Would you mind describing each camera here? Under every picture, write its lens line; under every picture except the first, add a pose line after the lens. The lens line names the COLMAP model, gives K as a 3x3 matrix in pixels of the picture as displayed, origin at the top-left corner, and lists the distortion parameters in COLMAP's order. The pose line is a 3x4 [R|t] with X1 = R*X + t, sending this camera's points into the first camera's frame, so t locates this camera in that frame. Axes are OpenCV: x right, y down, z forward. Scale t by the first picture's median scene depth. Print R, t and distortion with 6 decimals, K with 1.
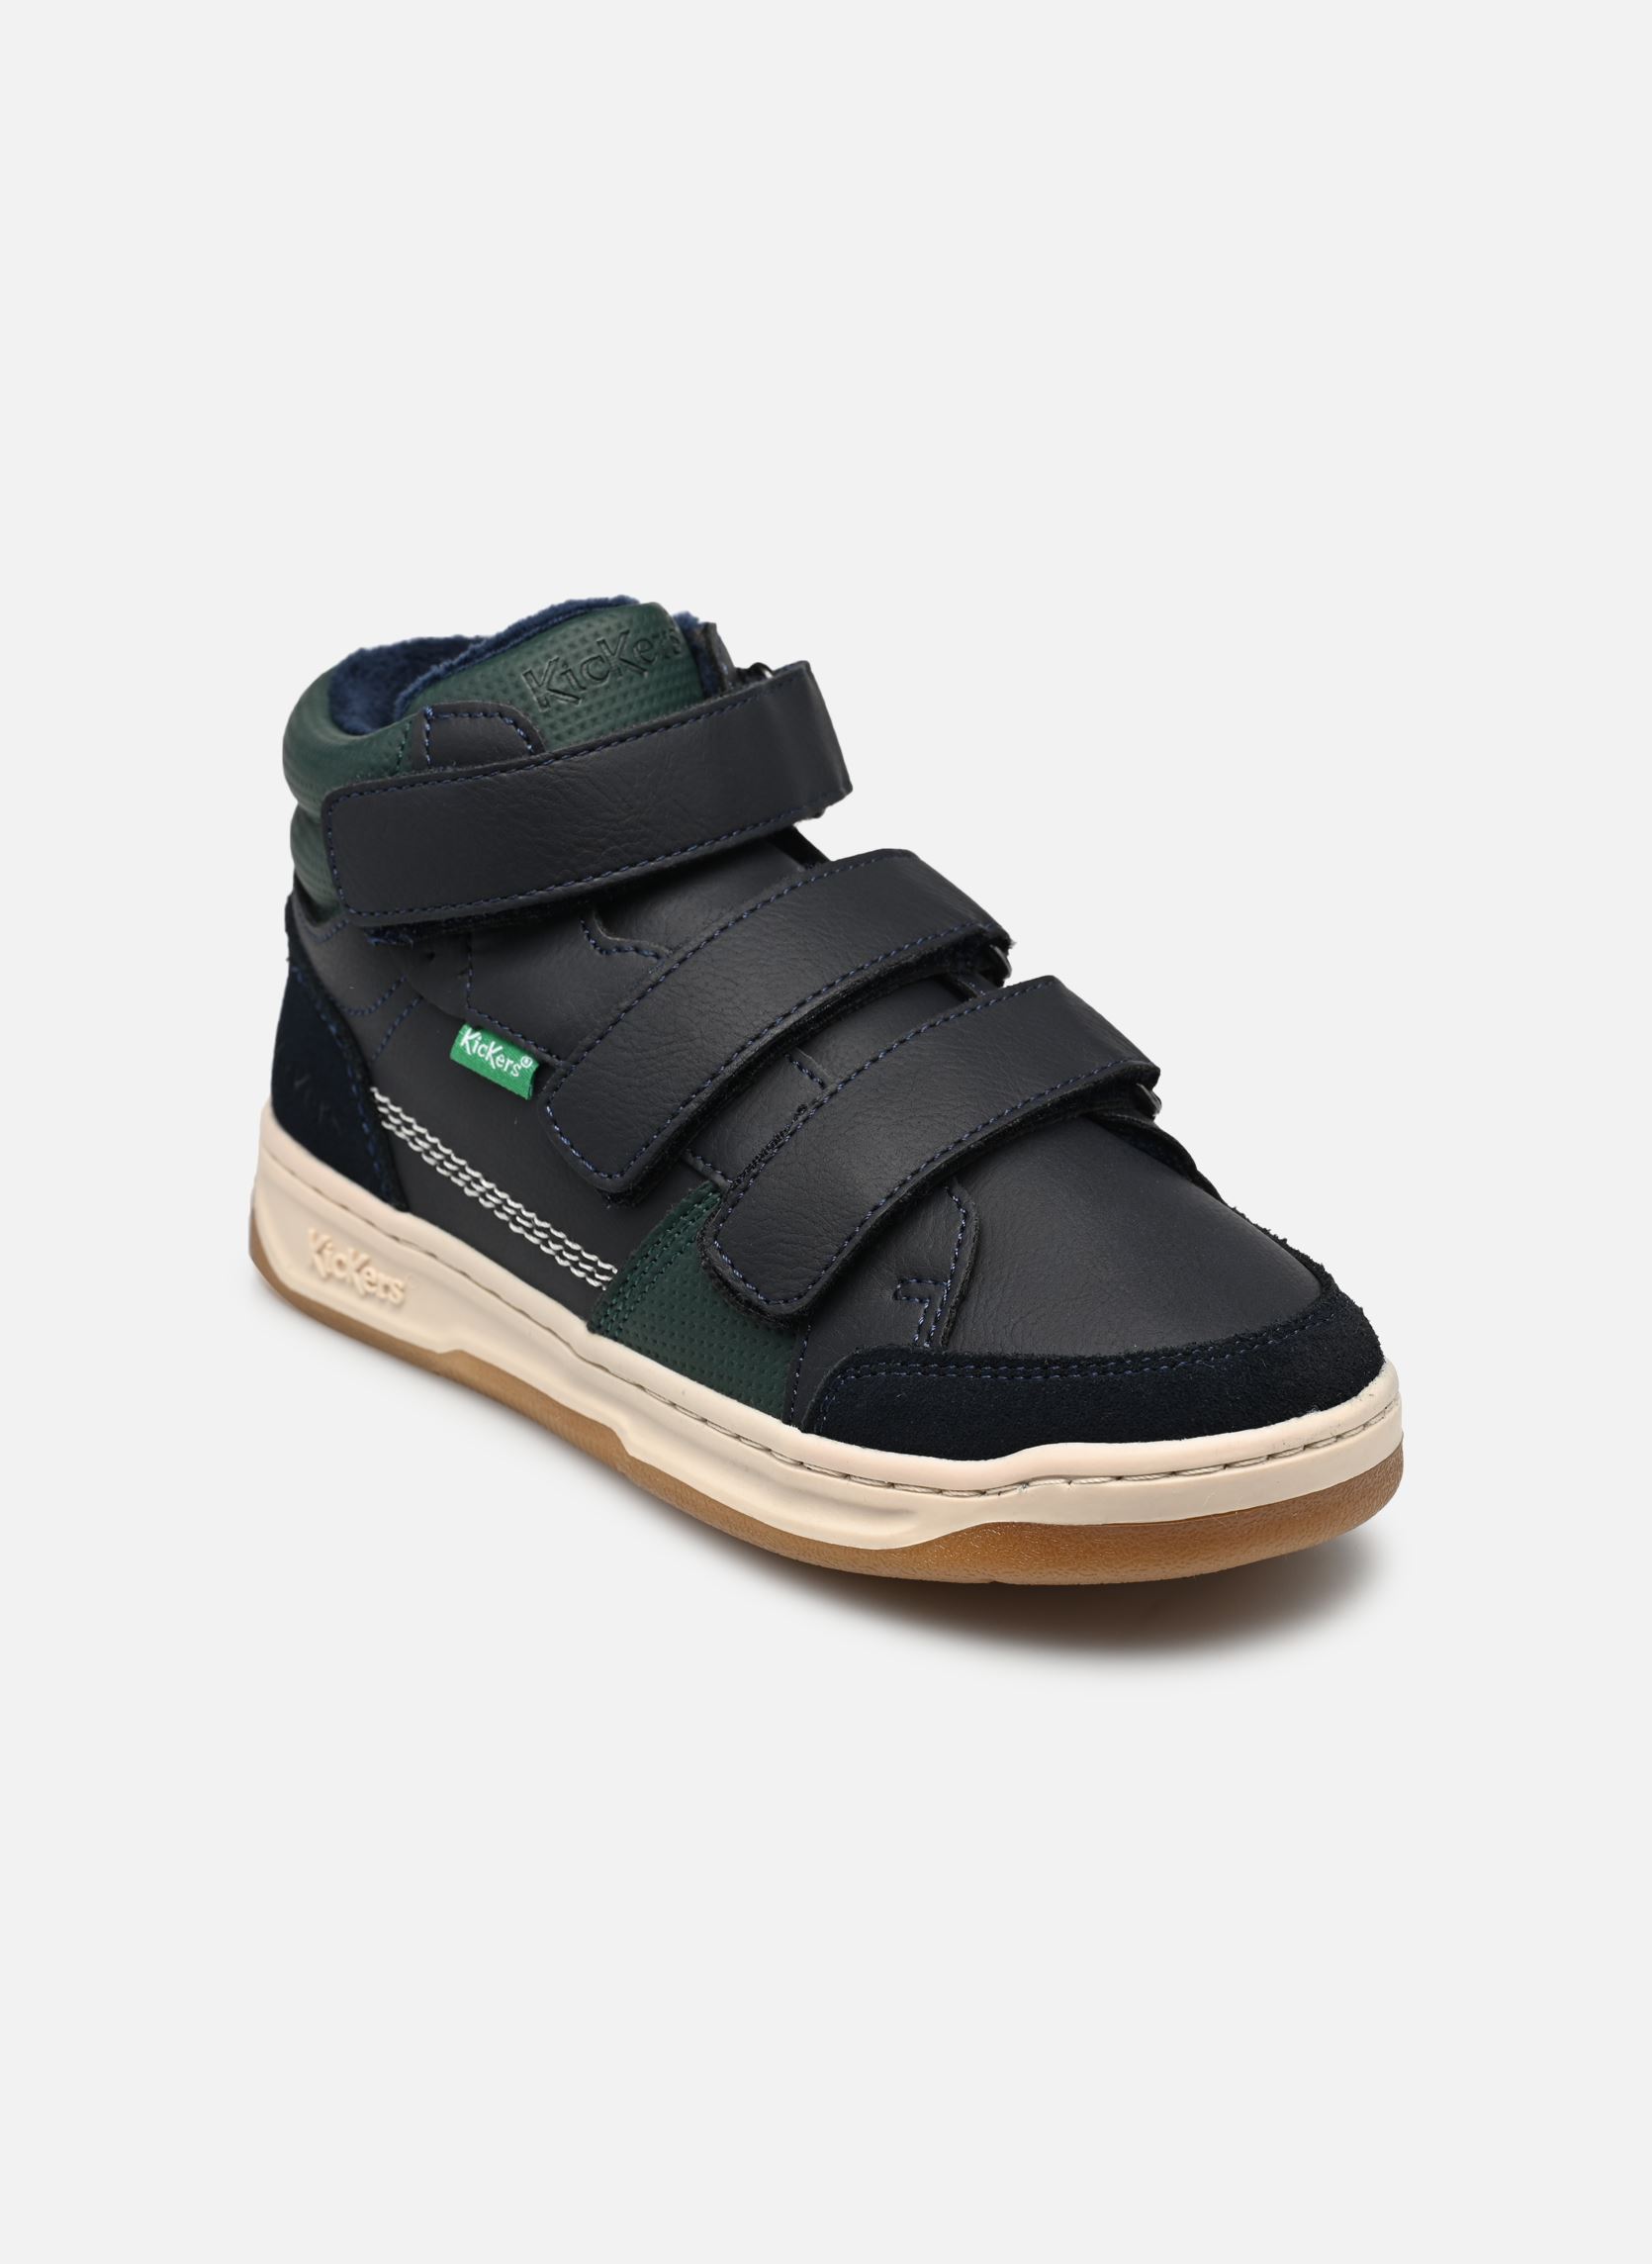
lens RADIAL K [[7372.6, 0, 825.8], [0, 7372.6, 1132.5], [0, 0, 1]] dist [0.155367, 0.000000]
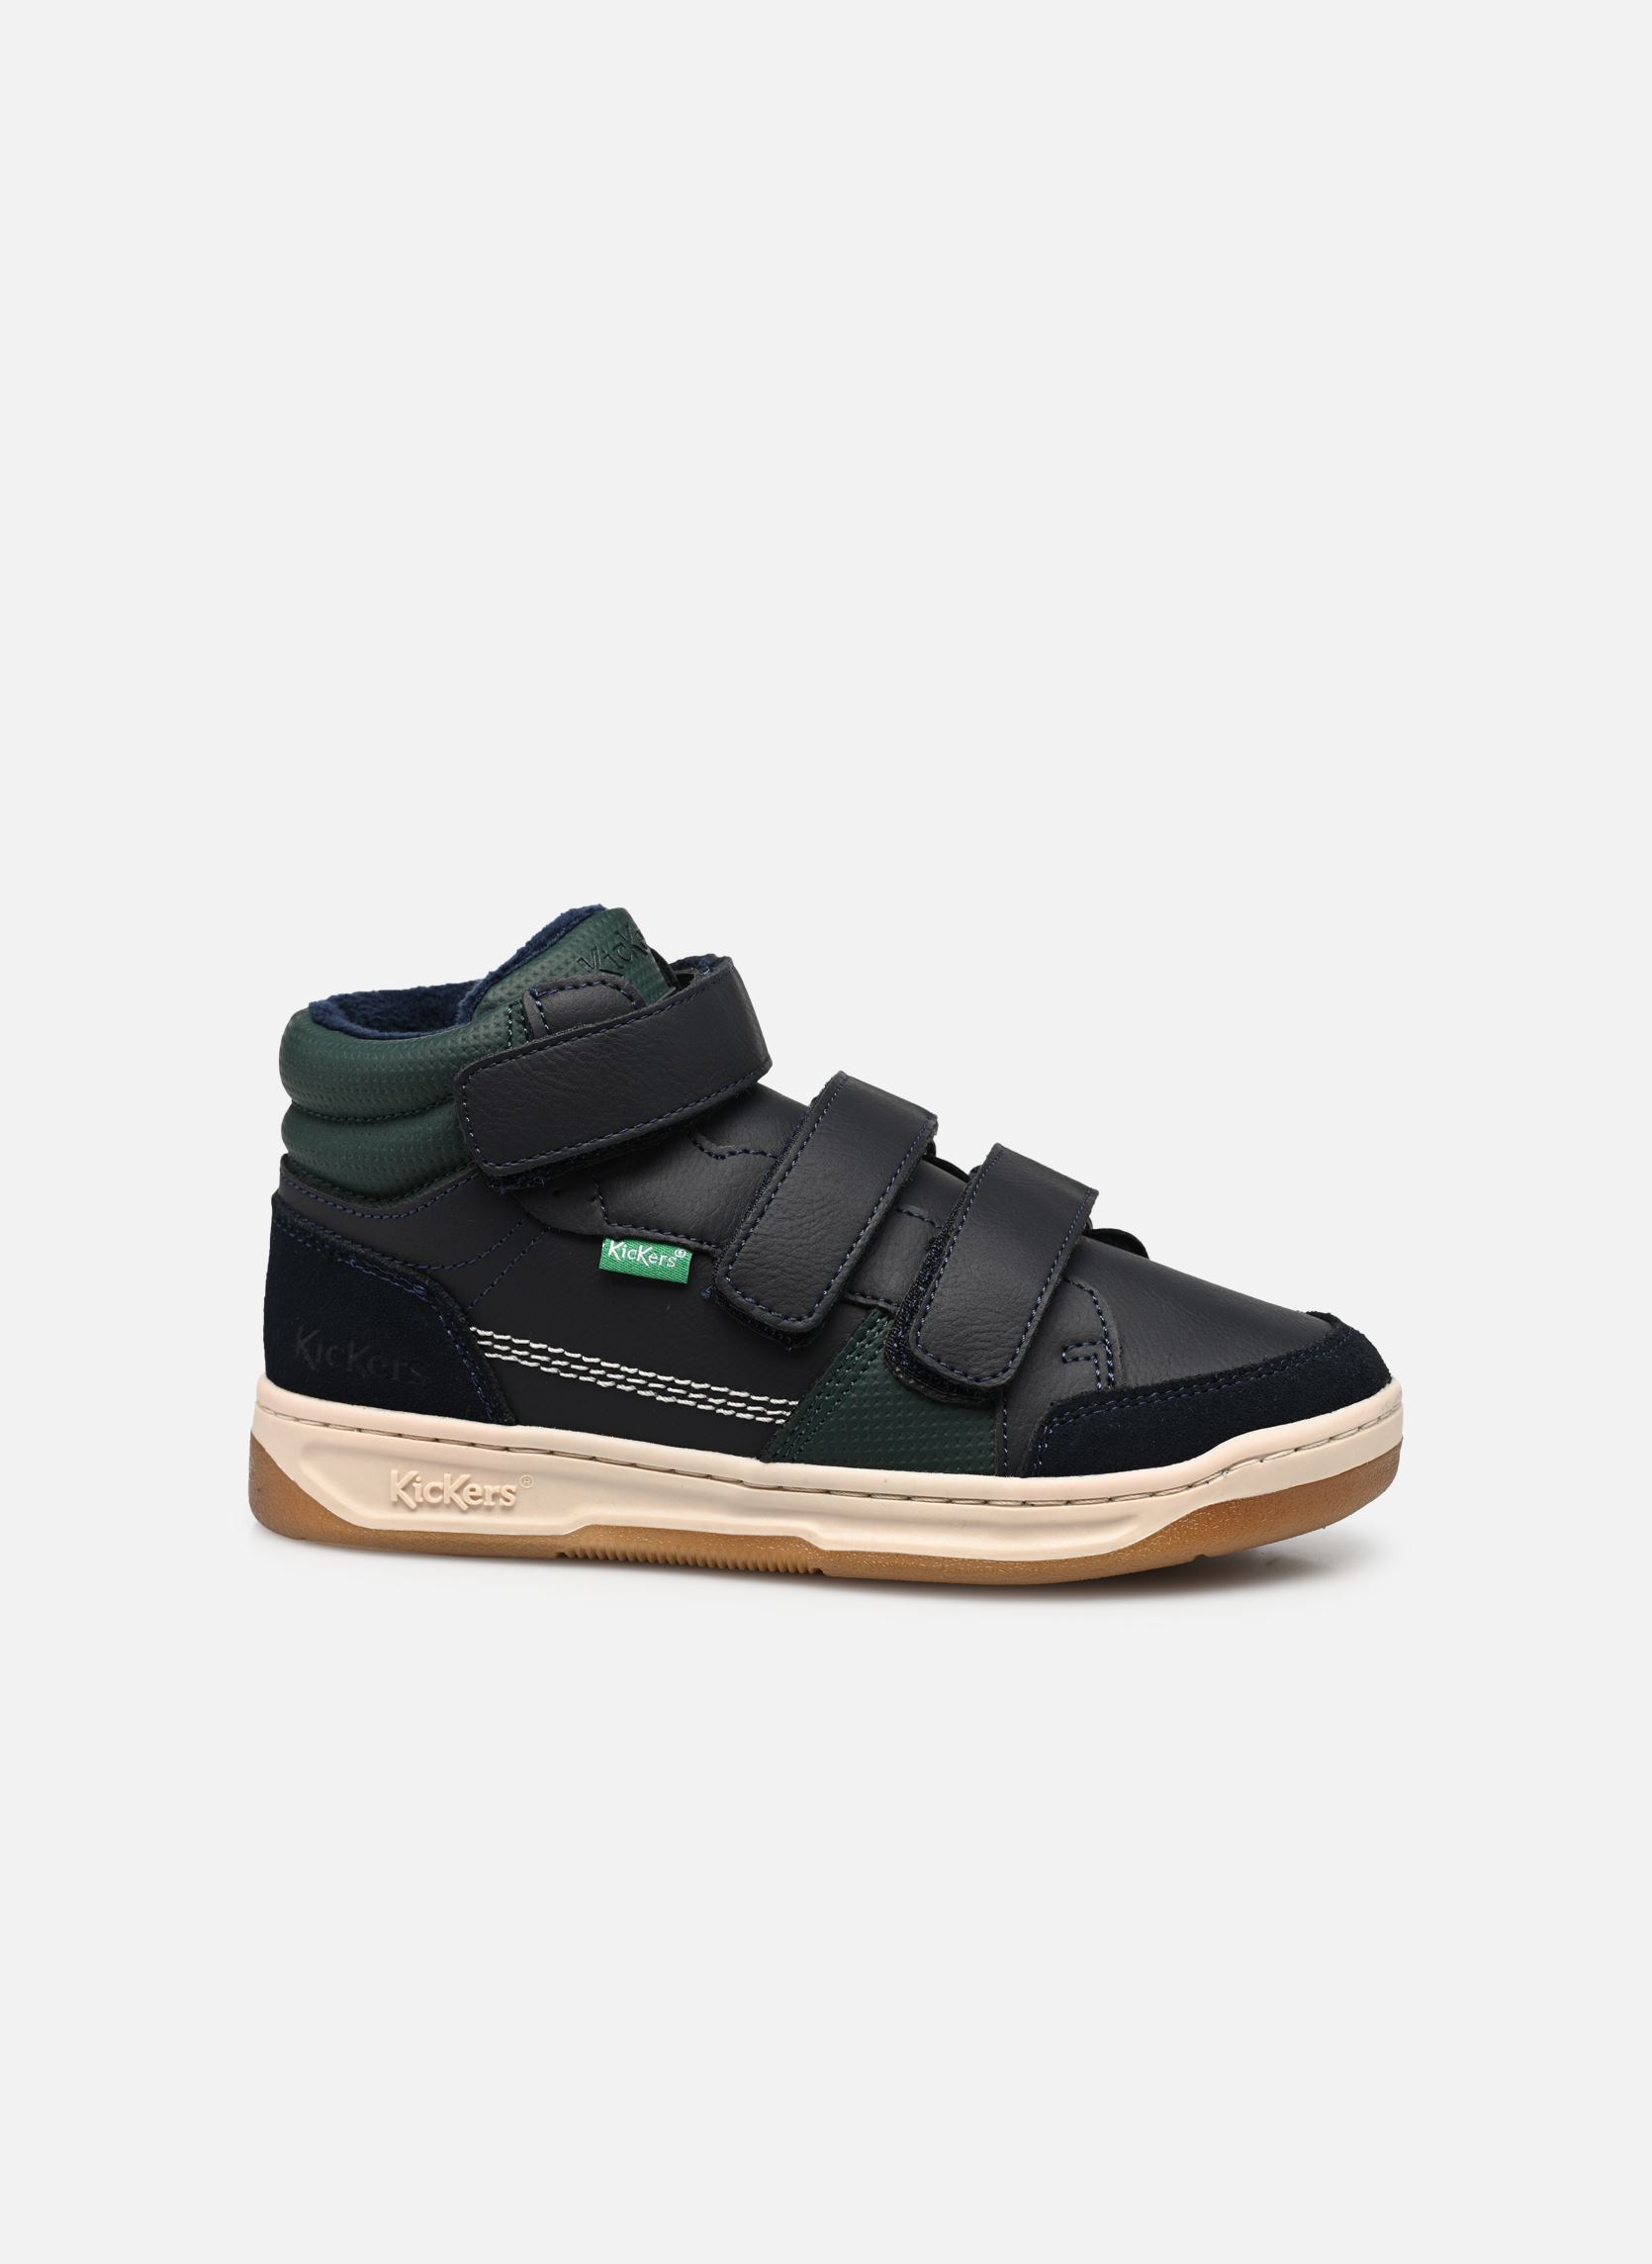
lens RADIAL K [[7372.6, 0, 825.1], [0, 7372.6, 1130.5], [0, 0, 1]] dist [0.155367, 0.000000]
pose [[0.751278, -0.081102, 0.654984, -0.825086], [0.221907, 0.965683, -0.134958, 0.141744], [-0.621562, 0.246737, 0.743493, 0.065167]]
